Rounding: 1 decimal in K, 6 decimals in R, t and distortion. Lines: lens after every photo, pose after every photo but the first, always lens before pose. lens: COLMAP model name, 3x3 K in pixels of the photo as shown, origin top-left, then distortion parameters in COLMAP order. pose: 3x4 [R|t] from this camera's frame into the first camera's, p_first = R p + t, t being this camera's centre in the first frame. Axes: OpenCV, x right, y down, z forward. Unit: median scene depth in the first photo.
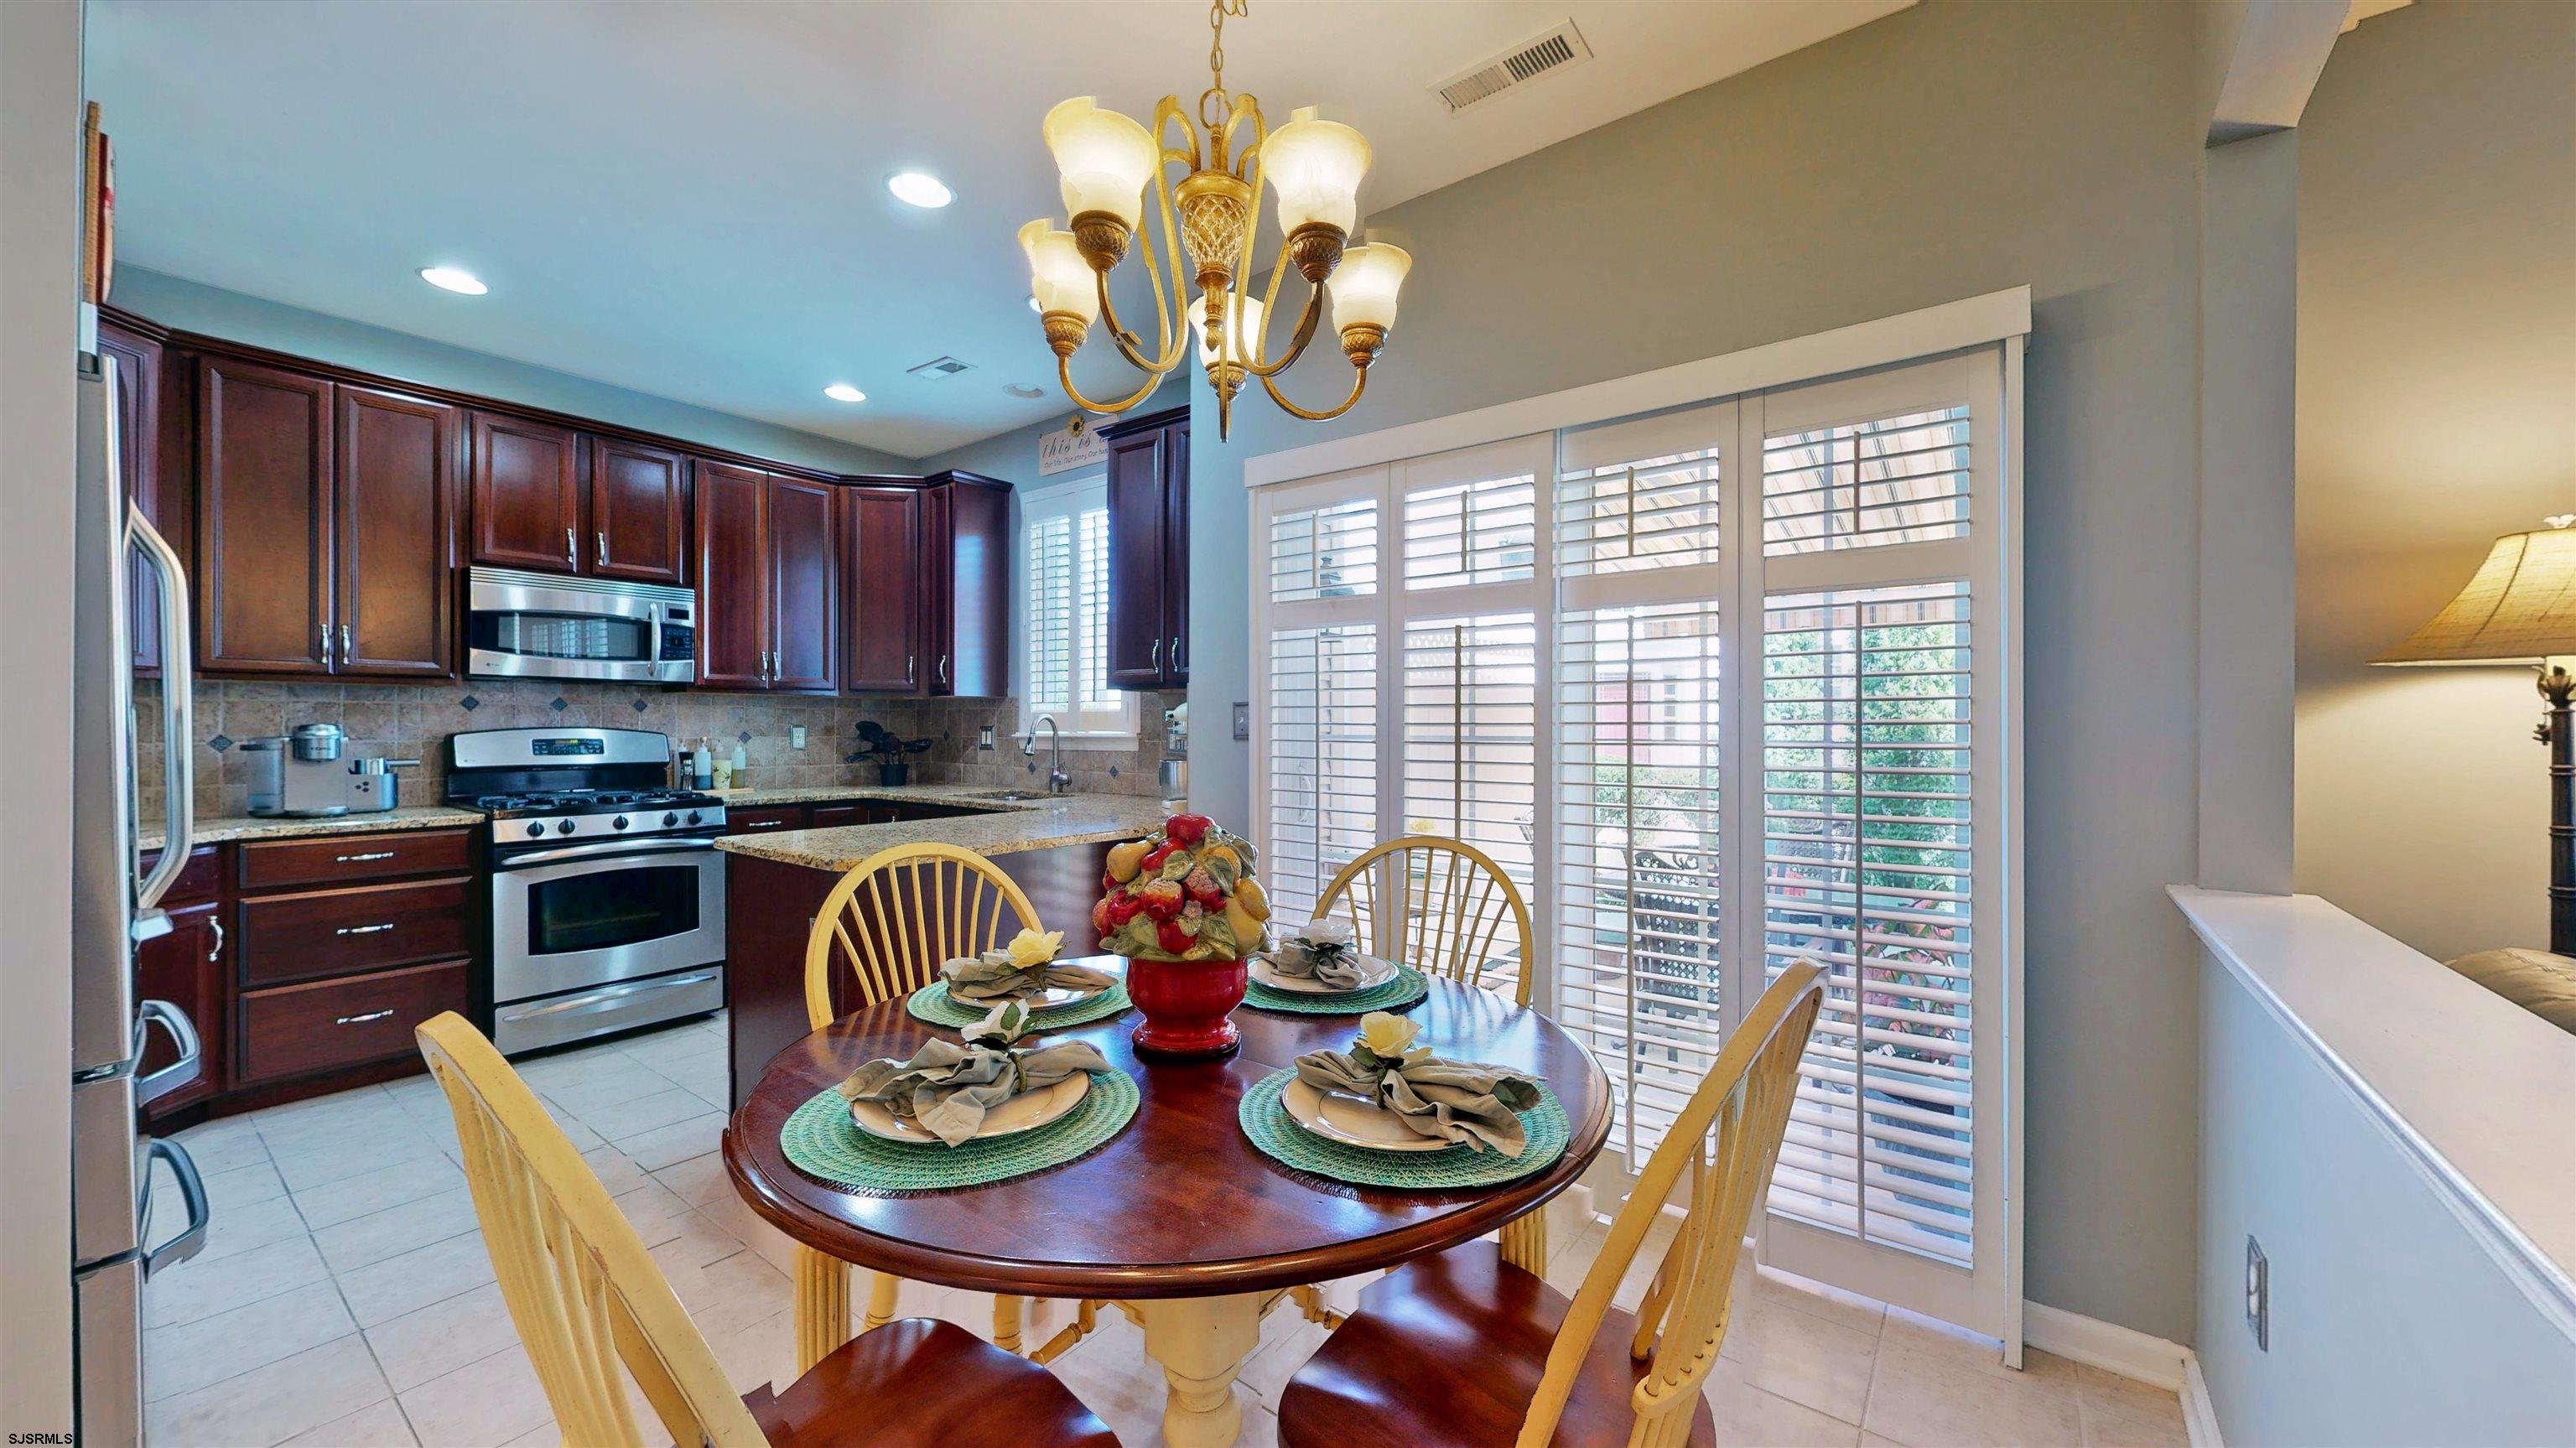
lens RADIAL K [[945.3, 0, 1288.0], [0, 945.3, 724.0], [0, 0, 1]] dist [-0.001379, 0.000651]
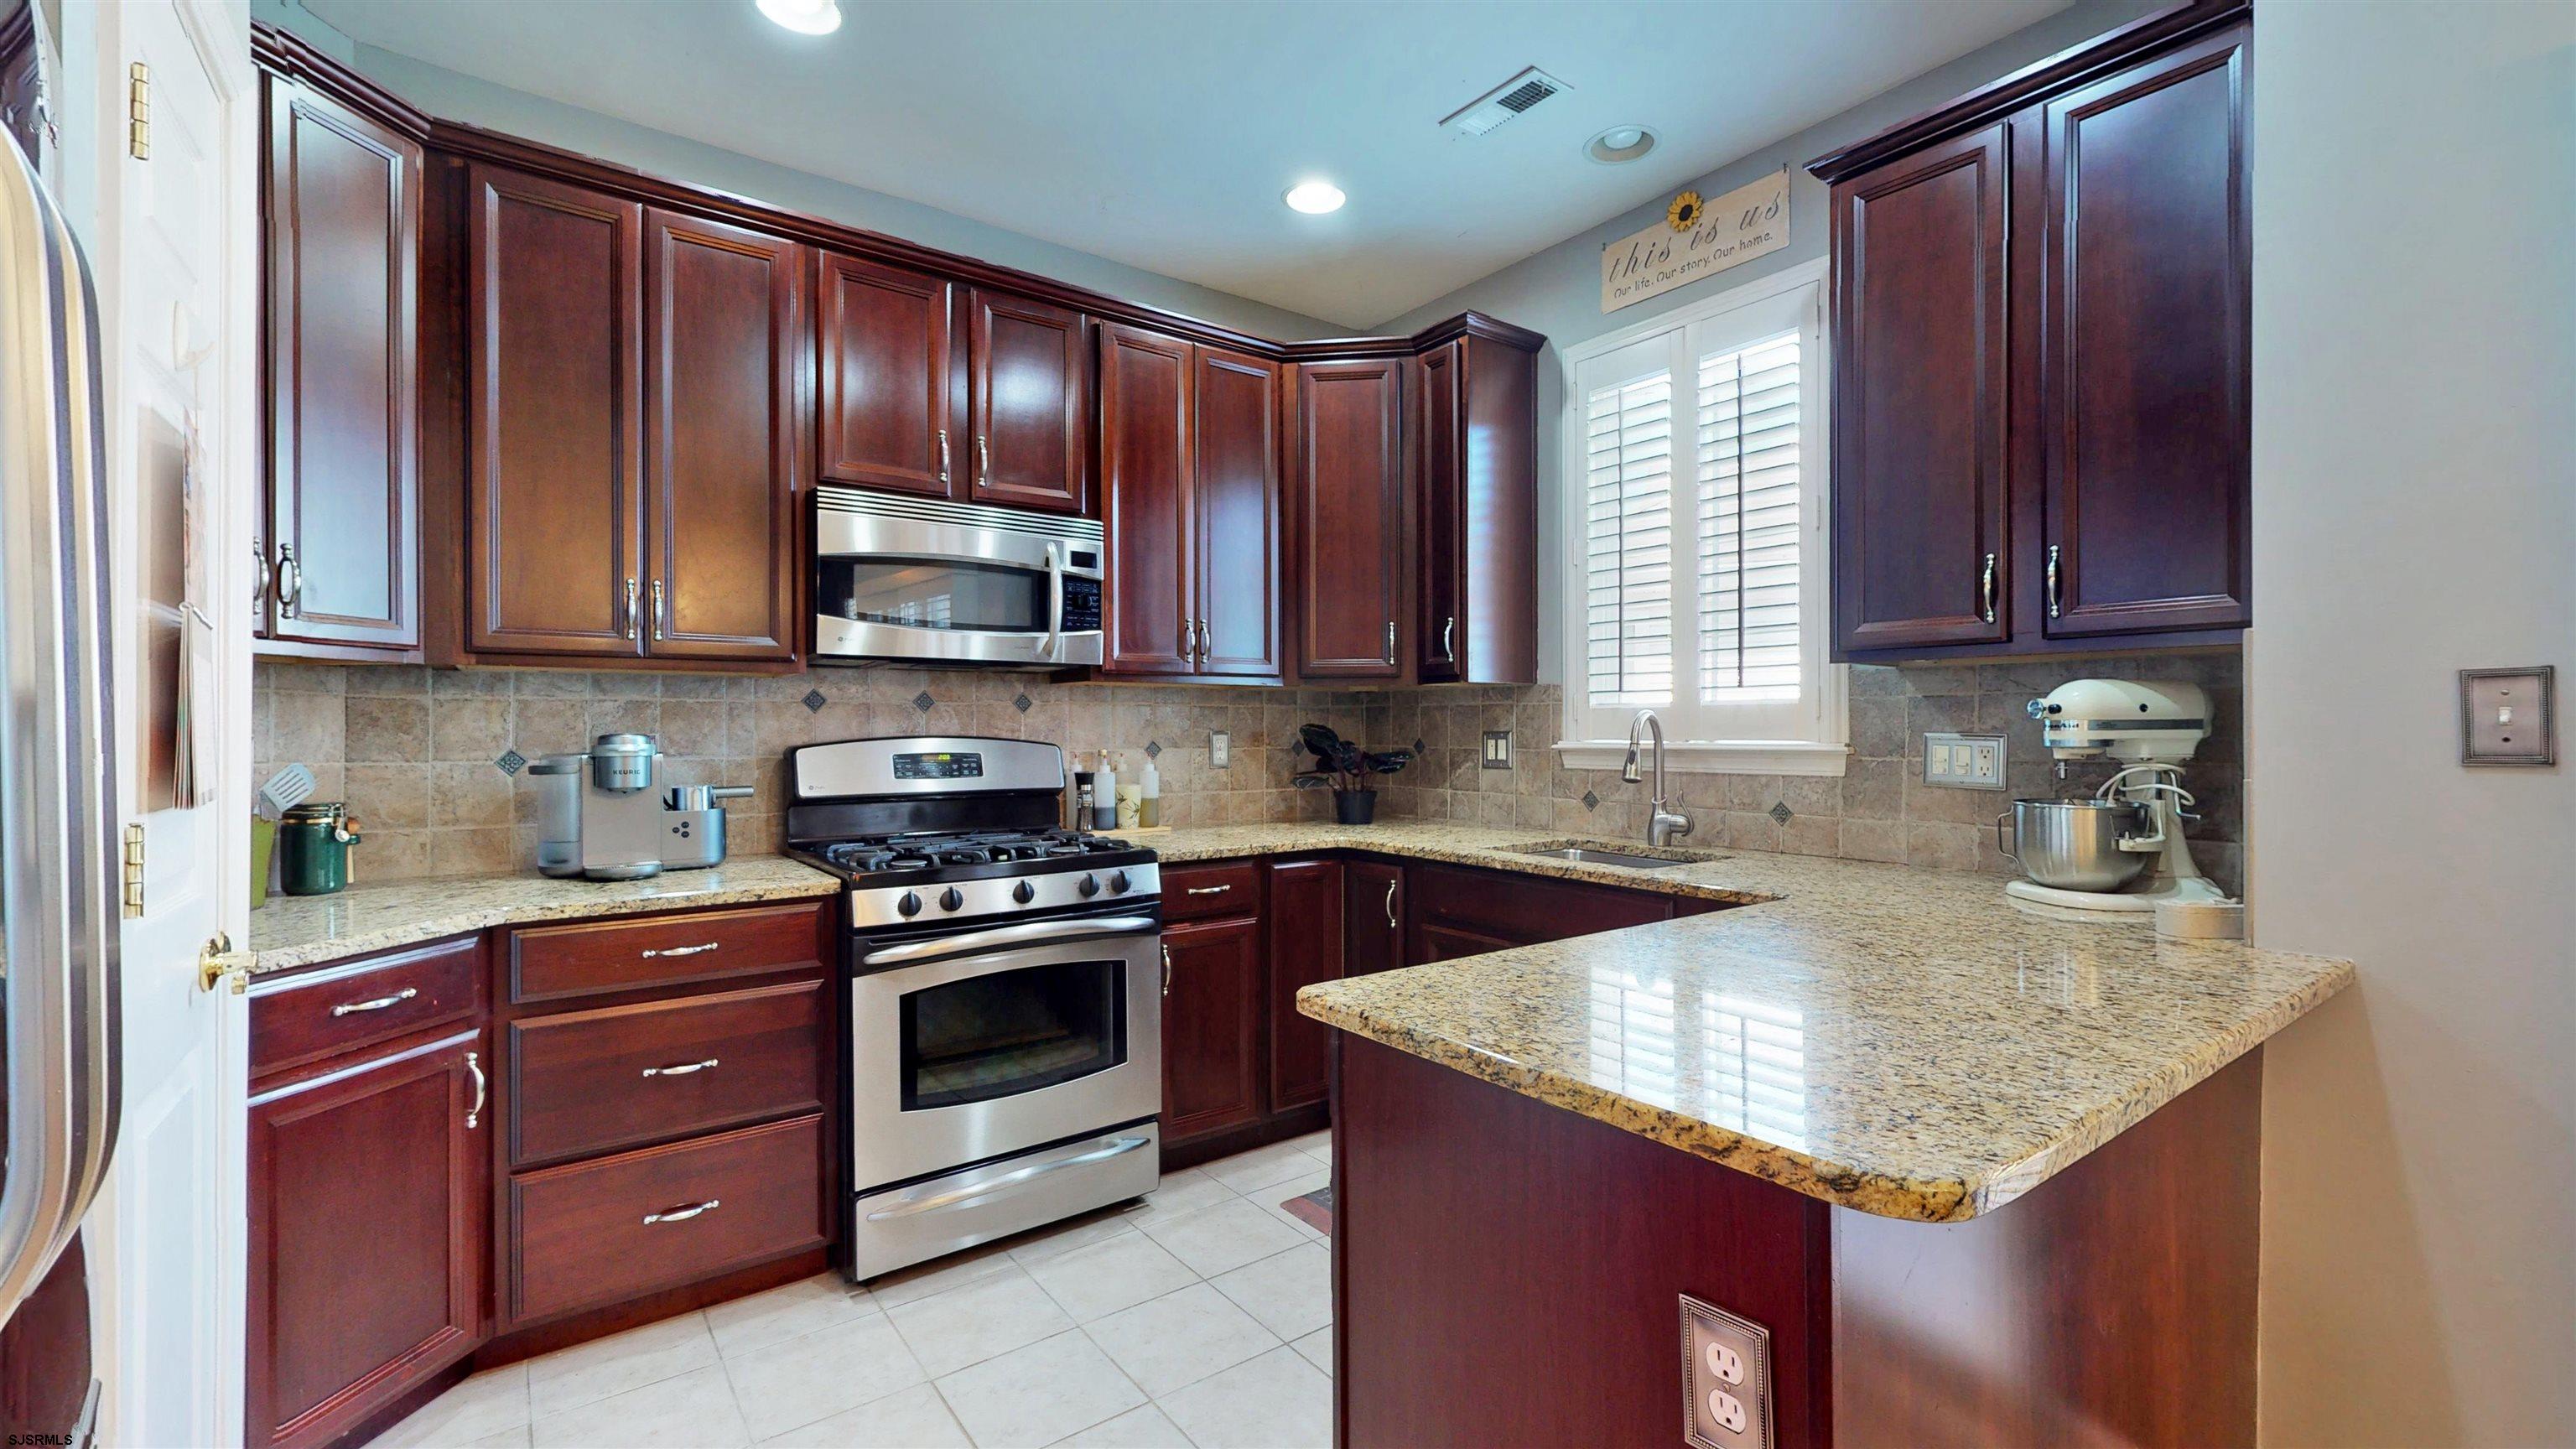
lens RADIAL K [[1071.4, 0, 1288.0], [0, 1071.4, 724.5], [0, 0, 1]] dist [-0.001199, 0.000377]
pose [[0.960321, -0.005870, -0.278835, -0.327623], [0.005379, 0.999982, -0.002525, -0.001486], [0.278845, 0.000925, 0.960336, 0.359224]]
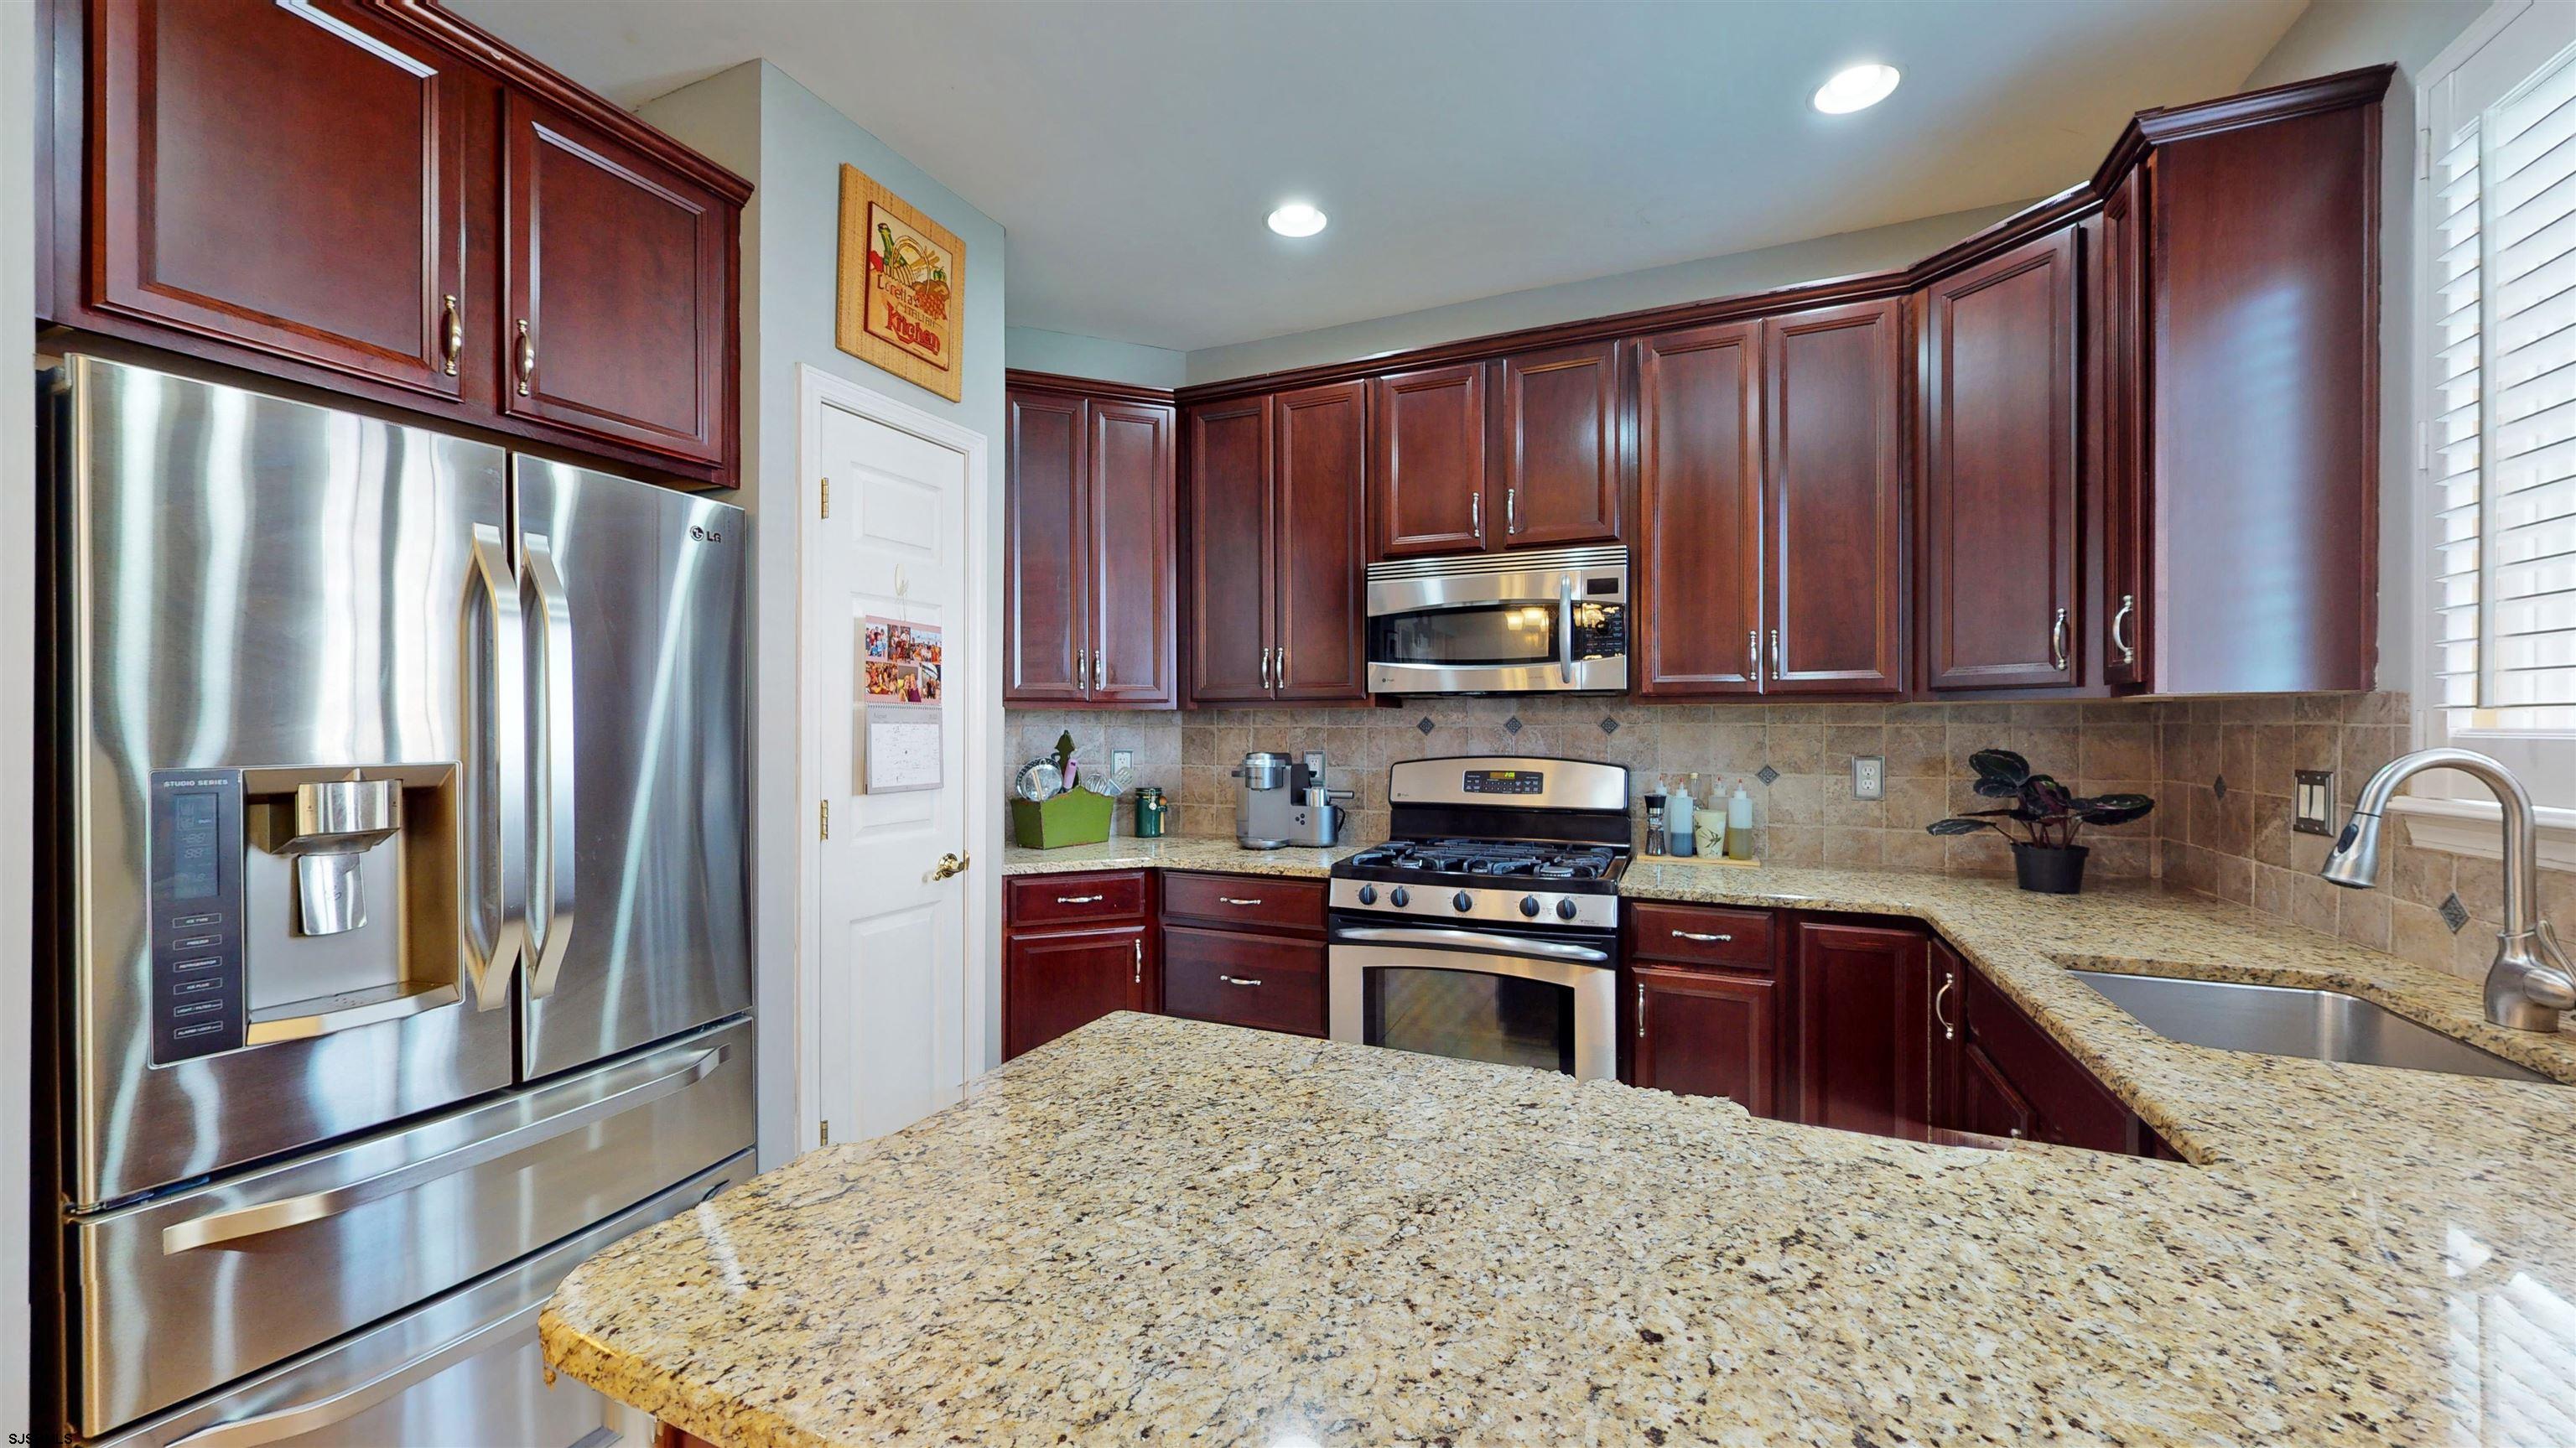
lens RADIAL K [[945.3, 0, 1288.0], [0, 945.3, 724.0], [0, 0, 1]] dist [-0.001379, 0.000651]
pose [[0.236656, -0.004677, -0.971582, -0.068416], [0.002993, 0.999987, -0.004085, -0.020408], [0.971589, -0.001942, 0.236667, 0.672931]]
